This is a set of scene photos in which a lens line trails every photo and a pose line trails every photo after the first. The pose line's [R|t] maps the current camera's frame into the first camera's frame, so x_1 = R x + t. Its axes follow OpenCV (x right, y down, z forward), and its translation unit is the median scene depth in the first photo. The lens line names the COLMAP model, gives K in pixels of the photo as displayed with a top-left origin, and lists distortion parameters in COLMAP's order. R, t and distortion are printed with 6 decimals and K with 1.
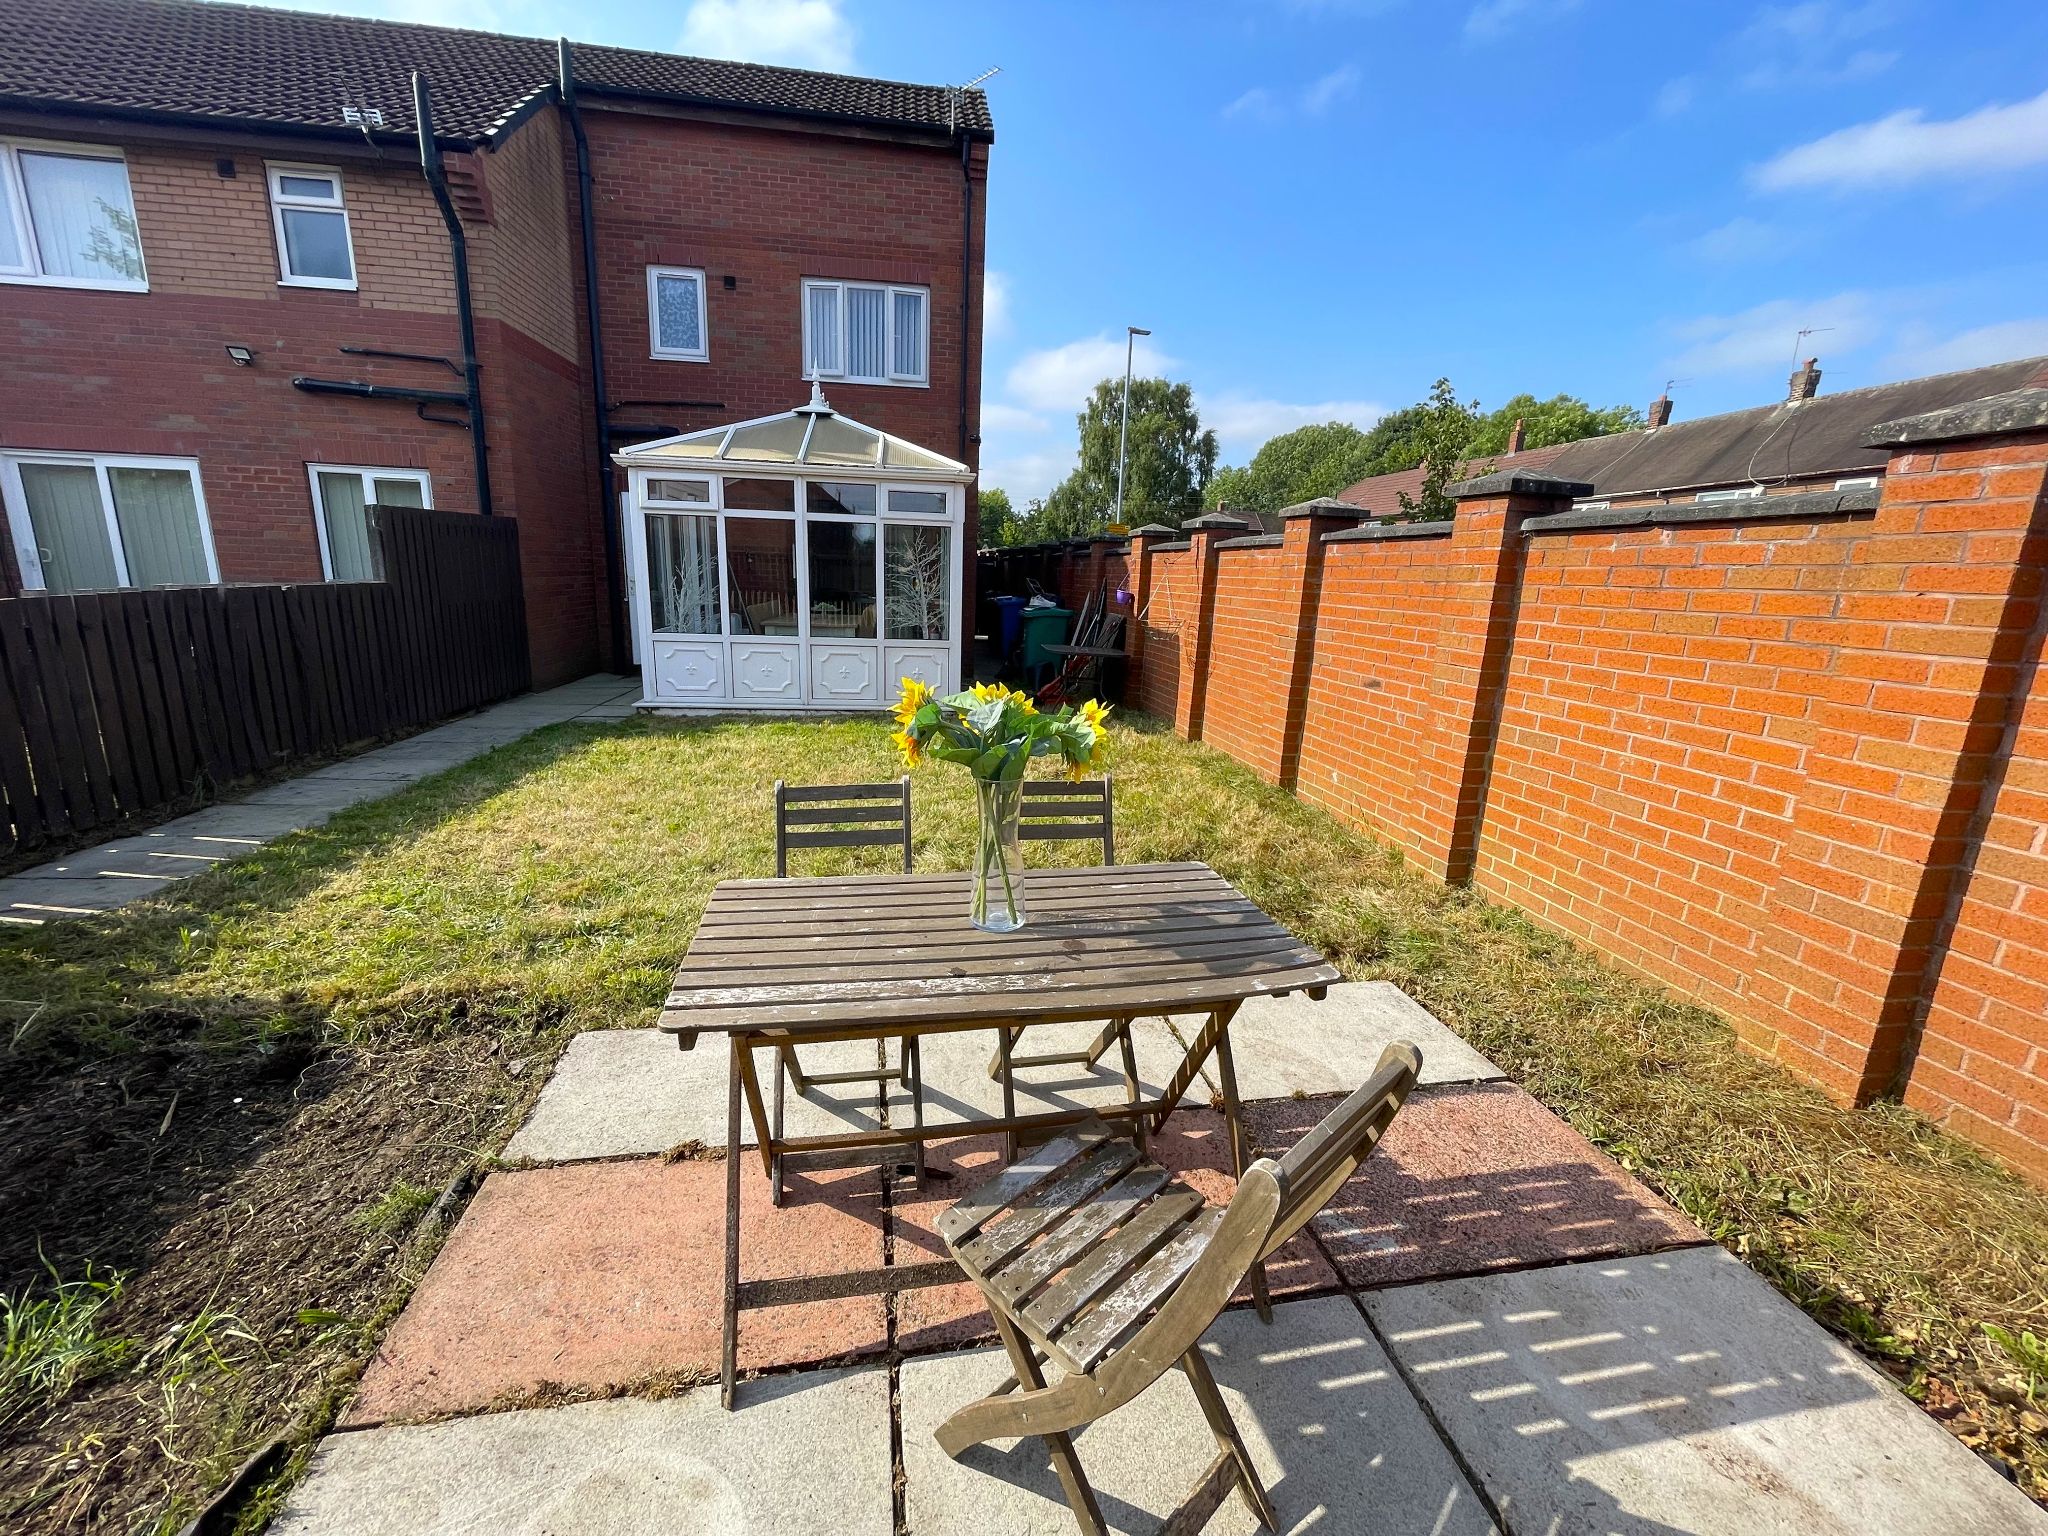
lens RADIAL K [[815.2, 0, 1023.8], [0, 815.2, 759.8], [0, 0, 1]] dist [-0.004085, 0.000066]
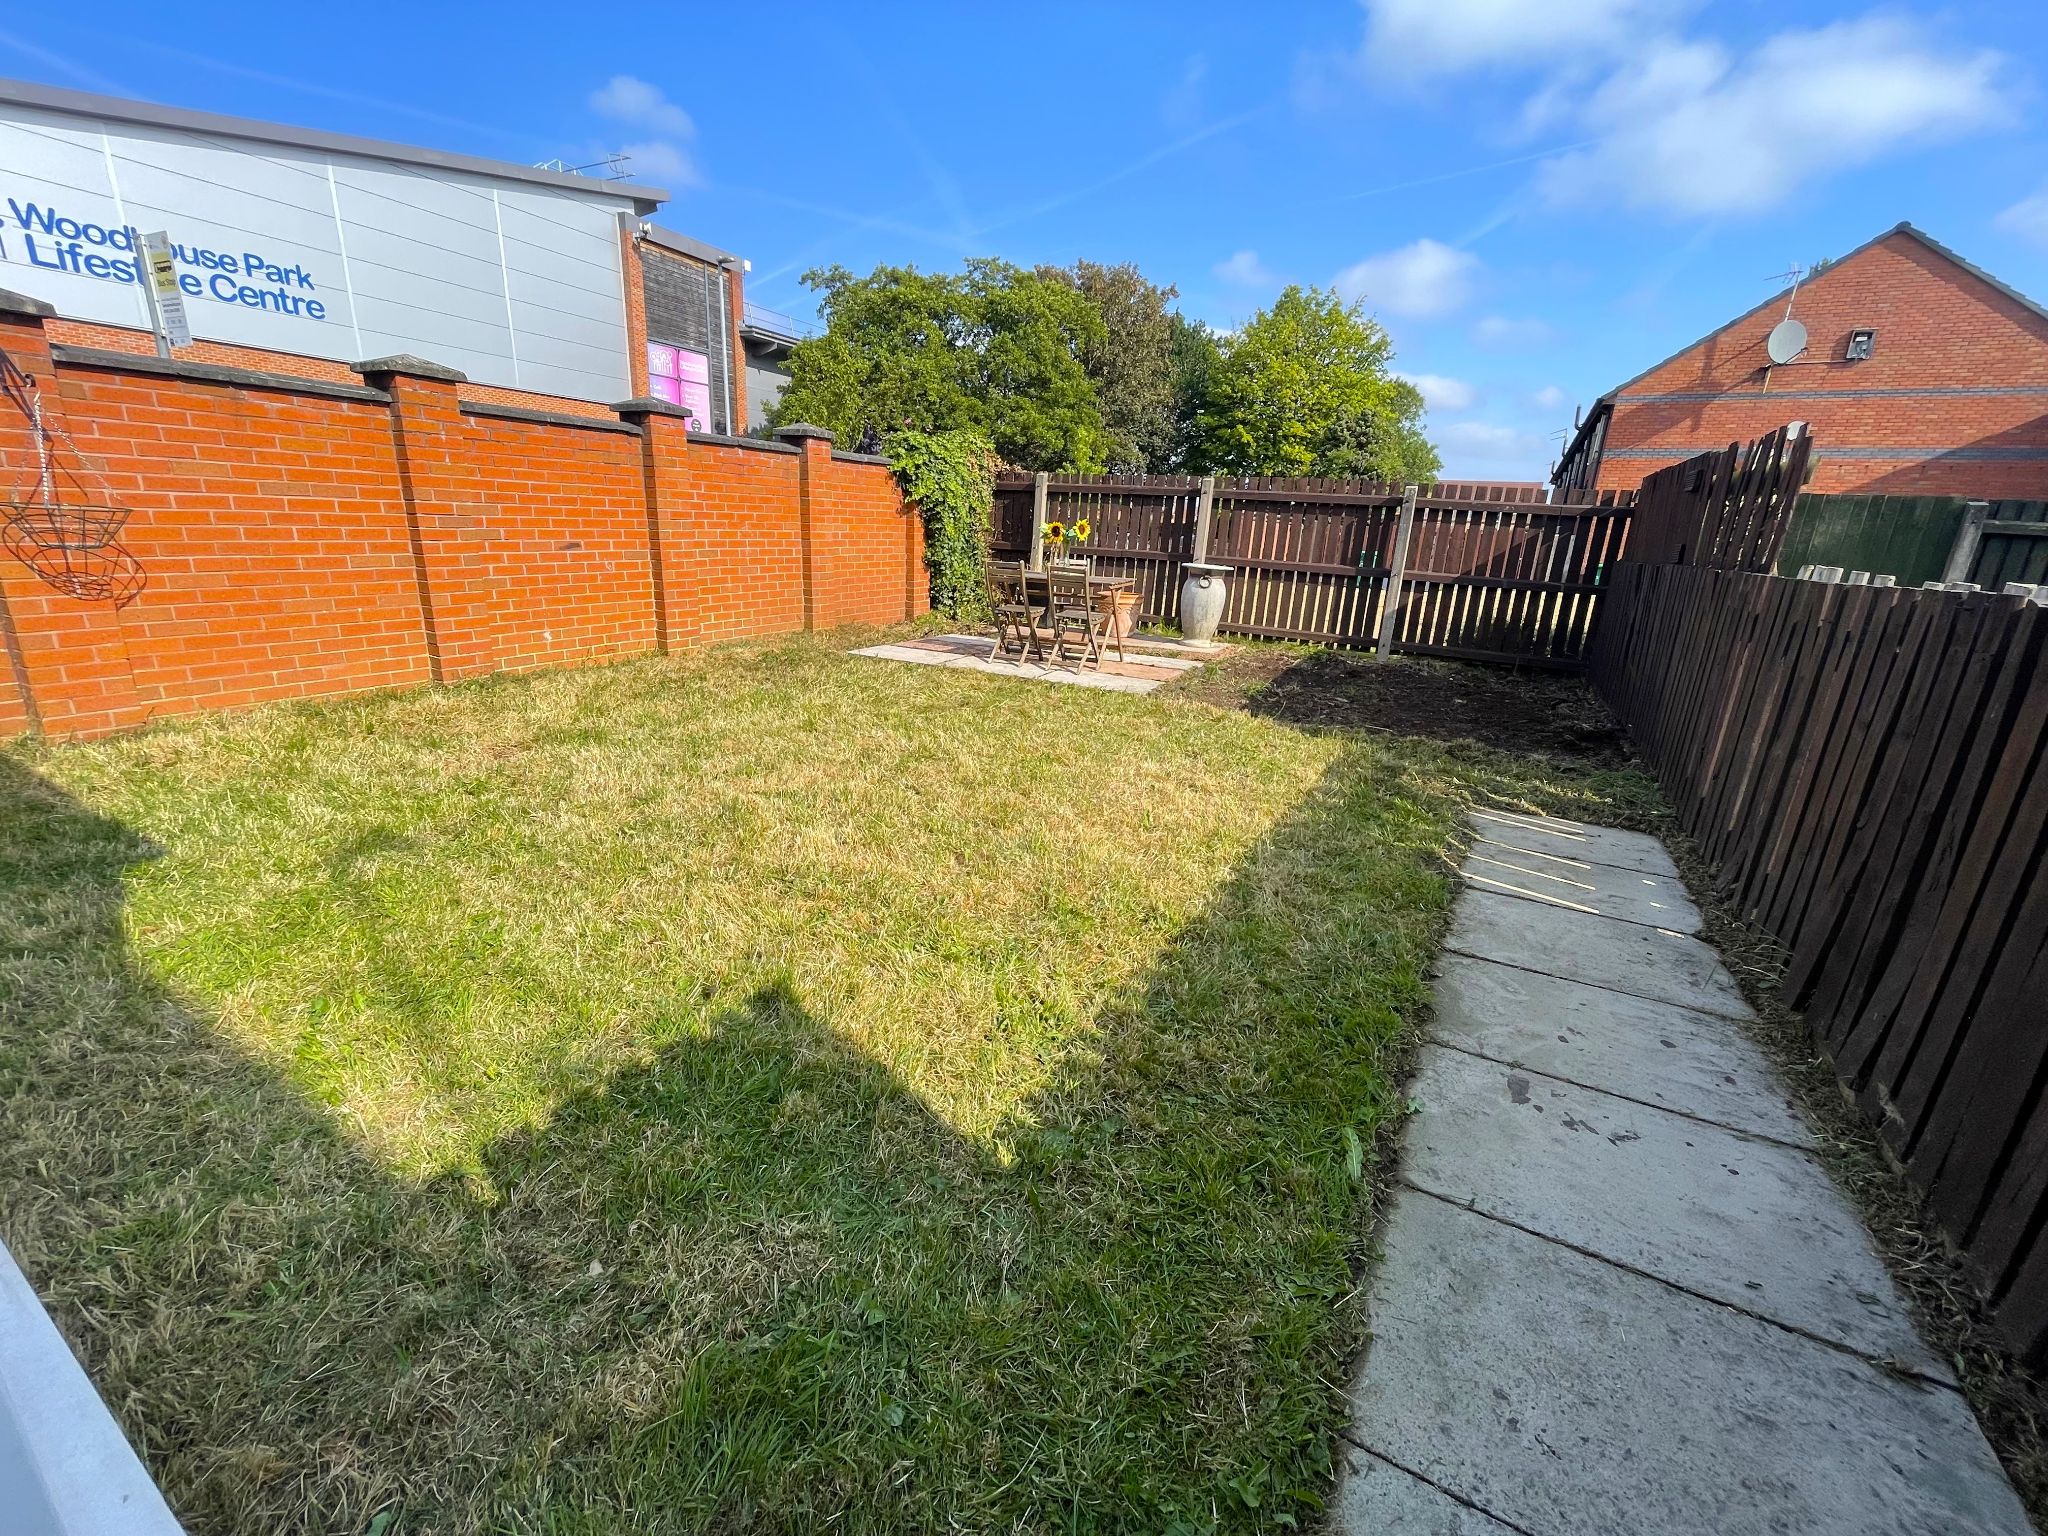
lens RADIAL K [[826.6, 0, 1020.8], [0, 826.6, 767.4], [0, 0, 1]] dist [-0.001676, -0.000789]
pose [[-0.790235, -0.248314, 0.560240, -0.429985], [0.060618, 0.878065, 0.474686, -0.168700], [-0.609799, 0.409074, -0.678826, 0.755830]]
